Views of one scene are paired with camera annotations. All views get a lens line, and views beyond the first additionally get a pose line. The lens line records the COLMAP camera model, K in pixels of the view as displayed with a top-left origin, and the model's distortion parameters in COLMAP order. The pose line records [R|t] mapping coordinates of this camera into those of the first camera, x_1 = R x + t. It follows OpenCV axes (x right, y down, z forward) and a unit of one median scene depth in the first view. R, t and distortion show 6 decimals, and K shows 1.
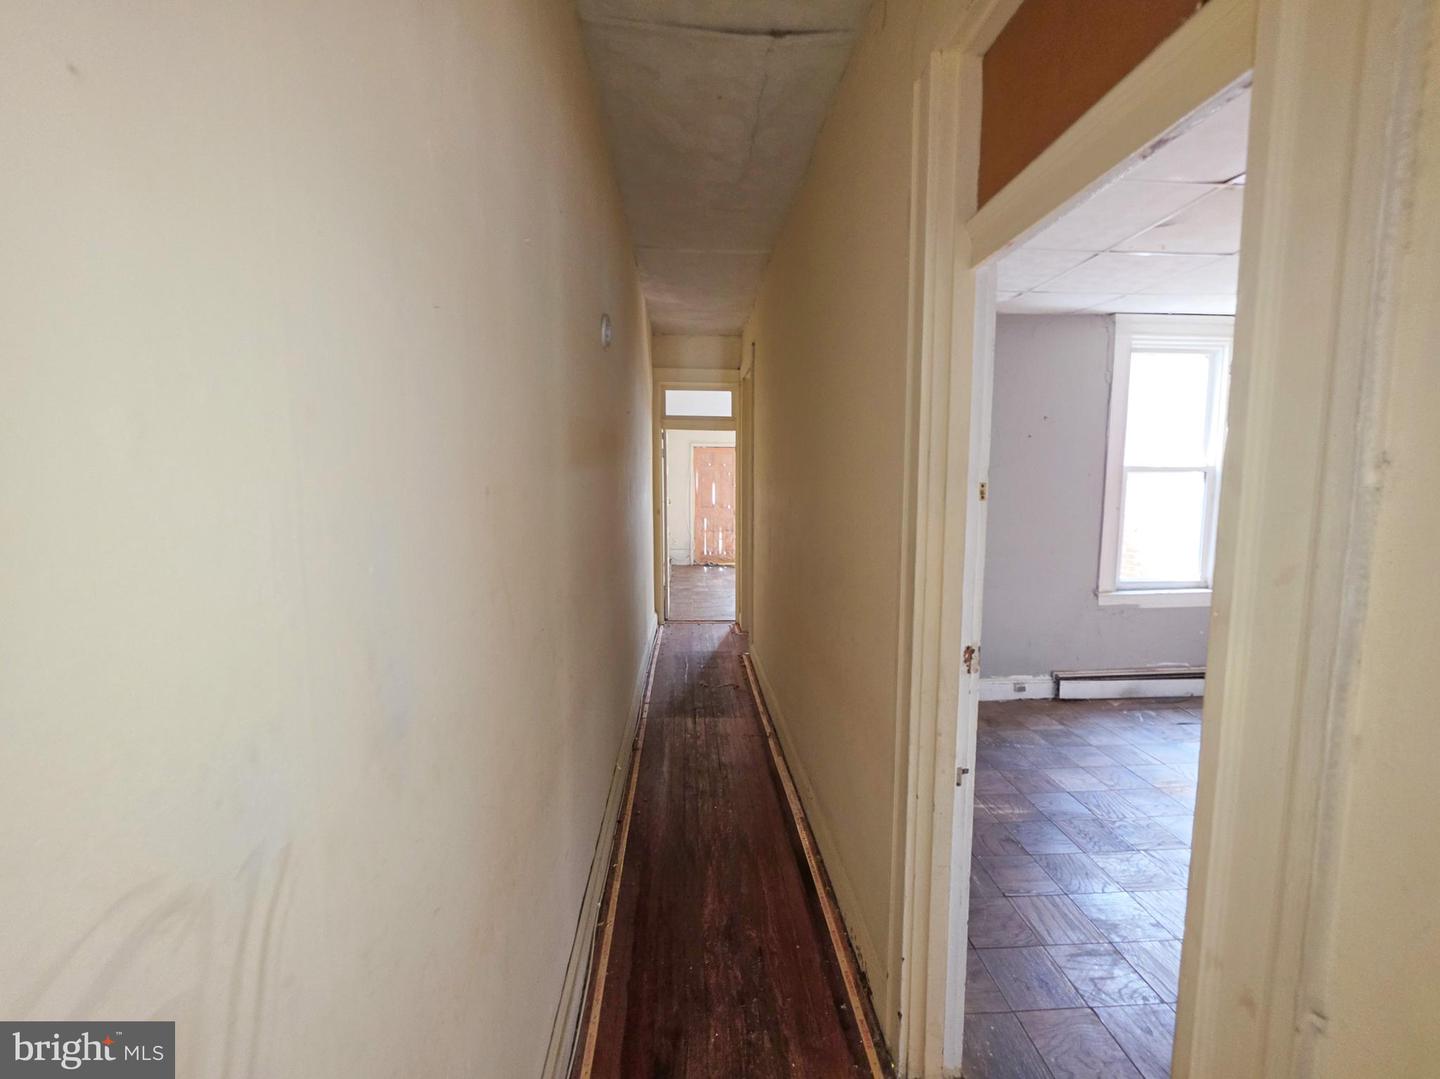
lens RADIAL K [[581.8, 0, 717.6], [0, 581.8, 532.2], [0, 0, 1]] dist [-0.002434, -0.000041]
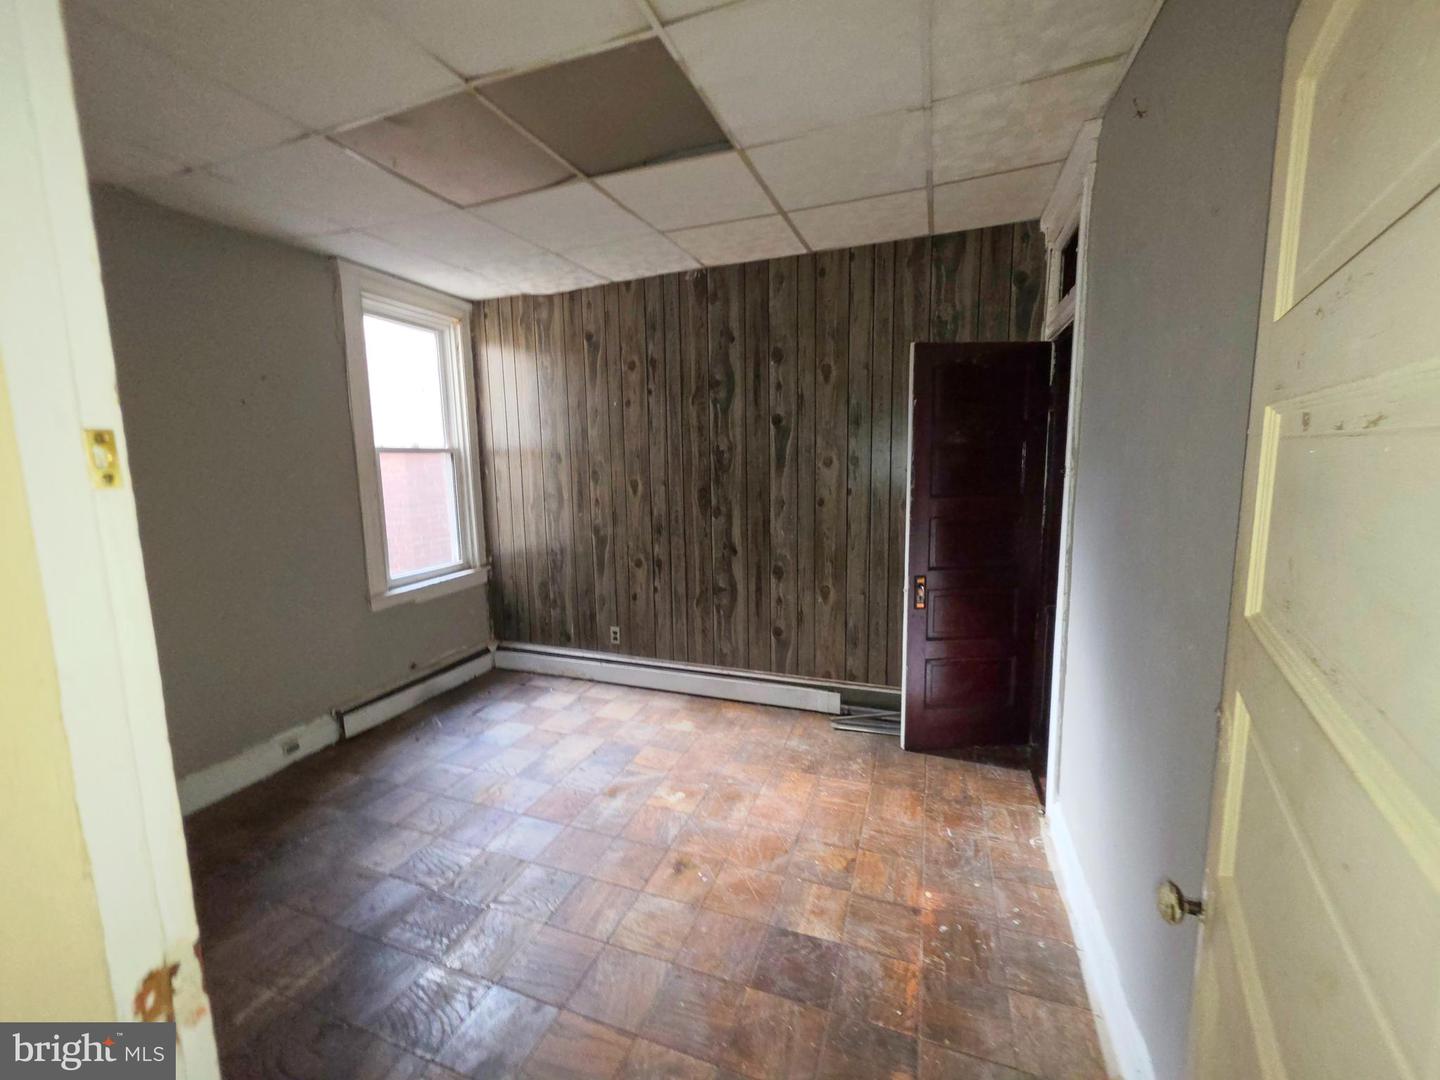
lens RADIAL K [[581.8, 0, 717.6], [0, 581.8, 532.7], [0, 0, 1]] dist [-0.002434, -0.000041]
pose [[0.394365, -0.125701, 0.910316, 0.109782], [0.111765, 0.989808, 0.088259, -0.008232], [-0.912132, 0.066935, 0.404394, 0.216040]]
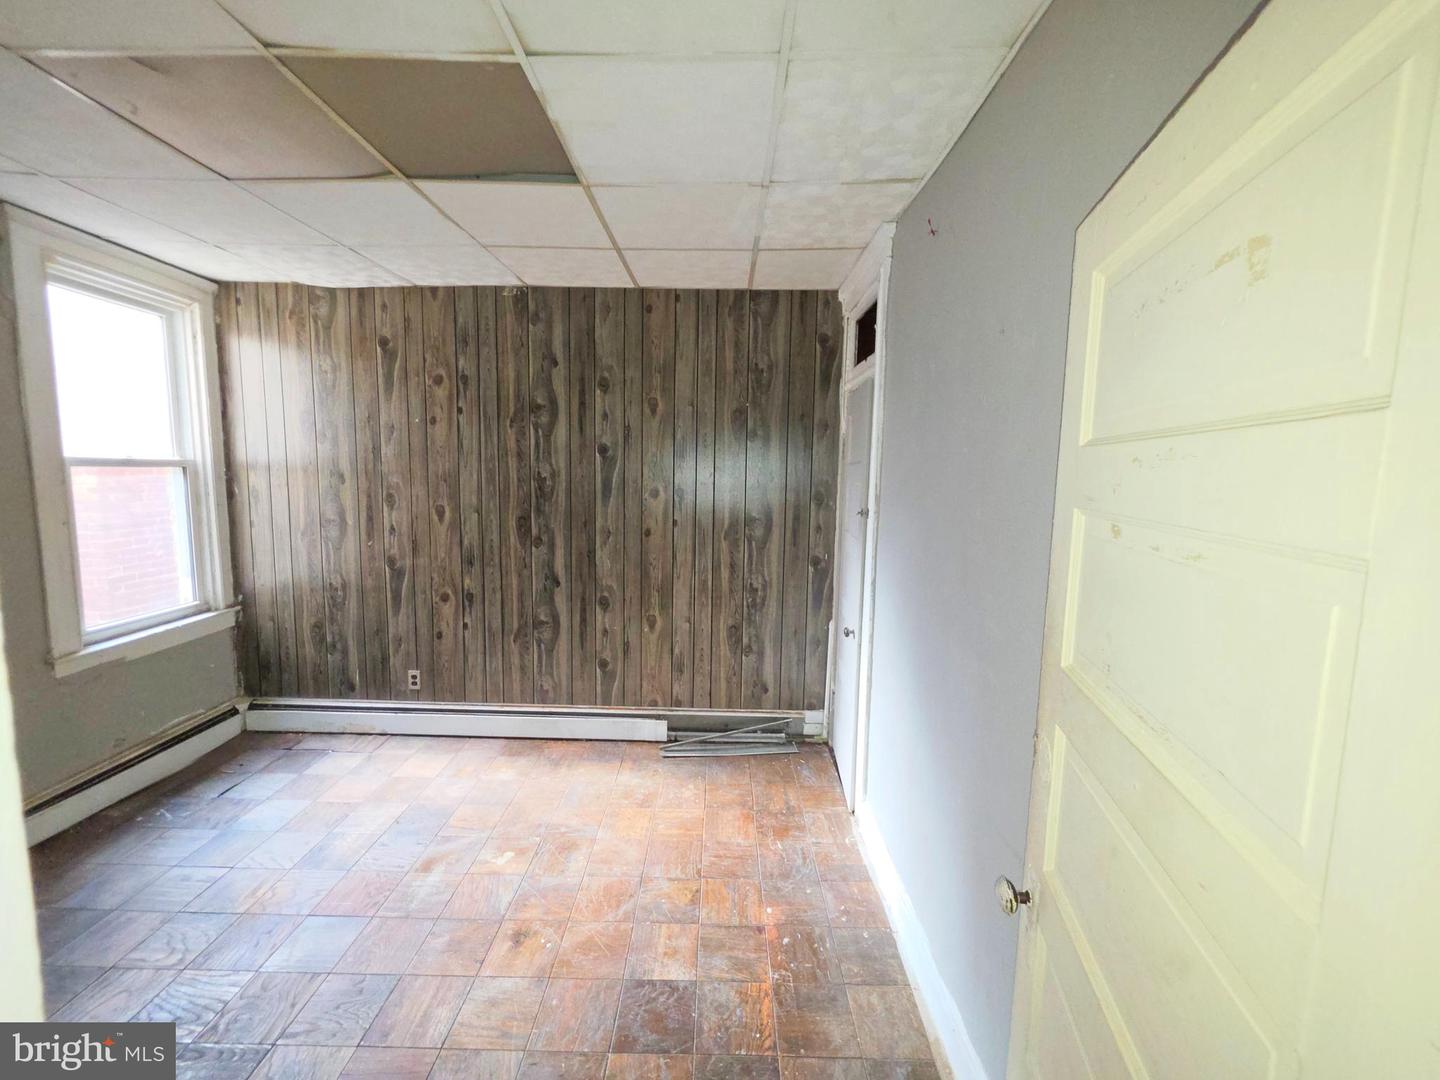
lens RADIAL K [[581.8, 0, 717.6], [0, 581.8, 532.7], [0, 0, 1]] dist [-0.002434, -0.000041]
pose [[0.057759, -0.103274, 0.992974, 0.099725], [0.082830, 0.991701, 0.098324, -0.037607], [-0.994889, 0.076569, 0.065834, 0.261470]]
